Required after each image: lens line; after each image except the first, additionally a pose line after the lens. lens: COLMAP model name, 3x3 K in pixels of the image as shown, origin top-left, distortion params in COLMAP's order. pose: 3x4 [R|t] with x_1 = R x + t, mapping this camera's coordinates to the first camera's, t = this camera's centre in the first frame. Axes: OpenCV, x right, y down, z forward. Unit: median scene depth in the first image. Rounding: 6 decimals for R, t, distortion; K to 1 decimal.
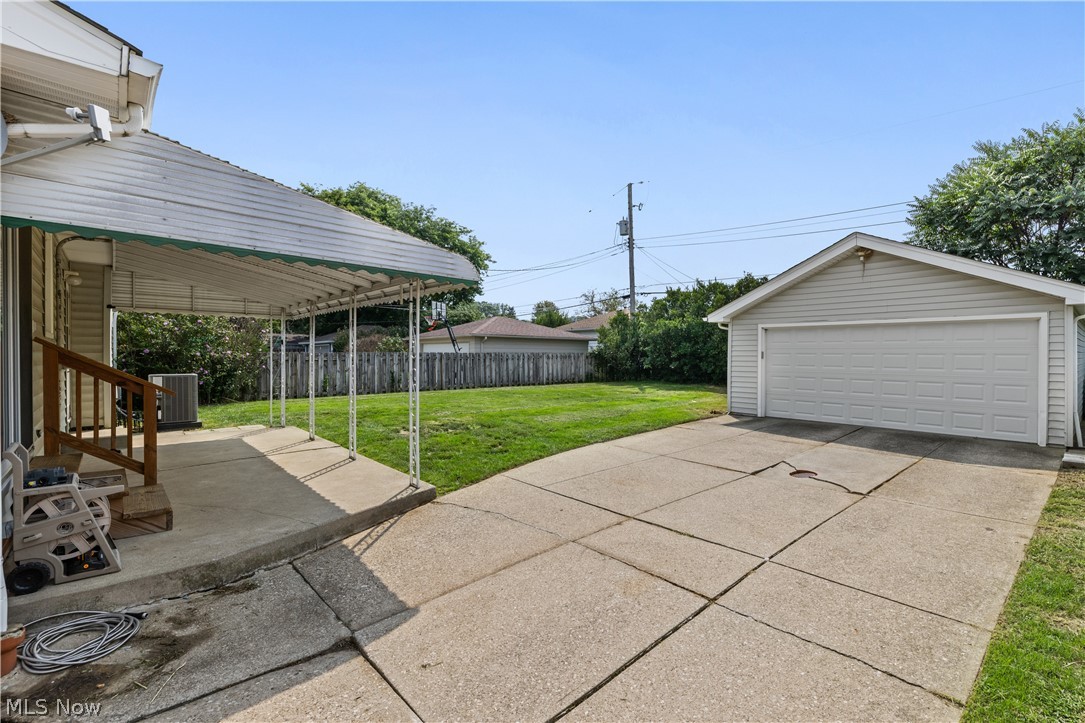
lens RADIAL K [[476.3, 0, 548.0], [0, 476.3, 356.3], [0, 0, 1]] dist [-0.024322, -0.000393]
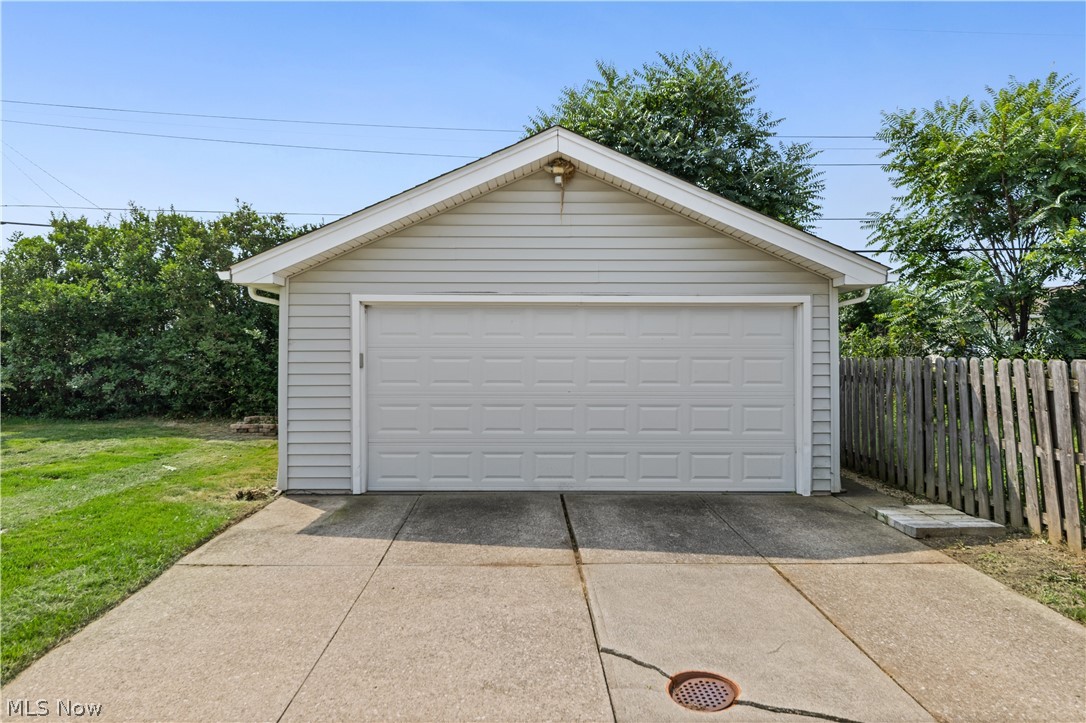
lens RADIAL K [[717.0, 0, 547.8], [0, 717.0, 354.1], [0, 0, 1]] dist [0.002932, -0.002177]
pose [[0.627822, -0.000465, 0.778357, 0.017659], [0.005849, 0.999974, -0.004120, -0.004544], [-0.778335, 0.007139, 0.627809, 0.382901]]
